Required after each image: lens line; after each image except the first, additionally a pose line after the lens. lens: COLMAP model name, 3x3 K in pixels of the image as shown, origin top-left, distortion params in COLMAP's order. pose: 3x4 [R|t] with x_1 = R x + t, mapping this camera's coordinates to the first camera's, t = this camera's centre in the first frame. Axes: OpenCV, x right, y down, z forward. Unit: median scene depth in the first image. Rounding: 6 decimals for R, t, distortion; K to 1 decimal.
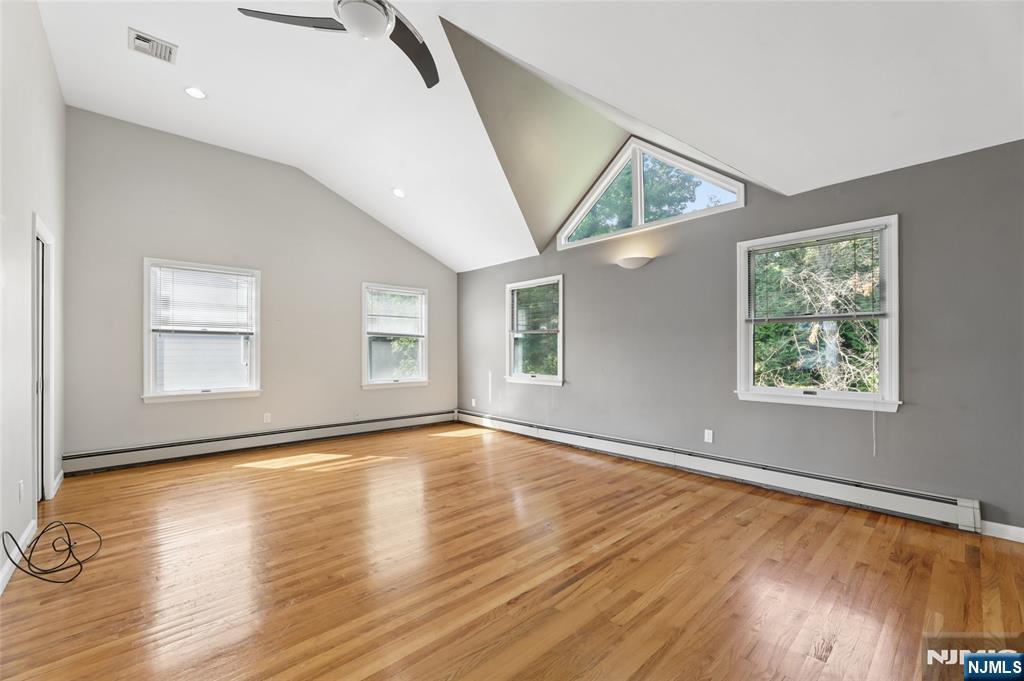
lens RADIAL K [[424.0, 0, 510.9], [0, 424.0, 346.2], [0, 0, 1]] dist [-0.000742, -0.001212]
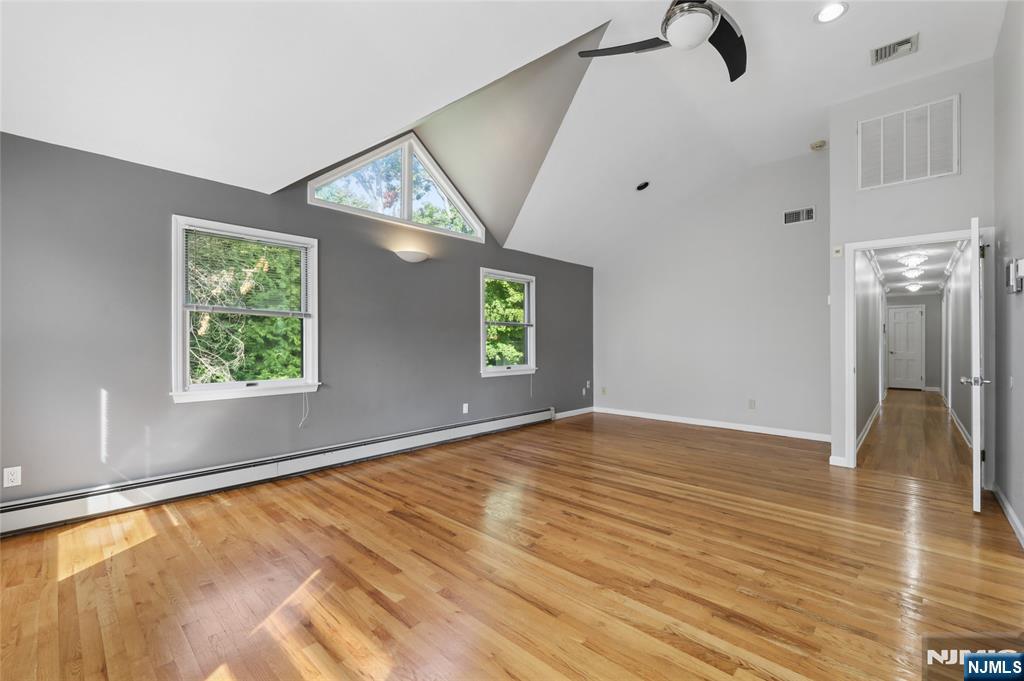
lens RADIAL K [[424.0, 0, 519.9], [0, 424.0, 336.4], [0, 0, 1]] dist [-0.000742, -0.001212]
pose [[-0.088092, 0.018977, 0.995932, -0.696591], [-0.008491, 0.999768, -0.019802, 0.012070], [-0.996076, -0.010201, -0.087910, 0.775648]]
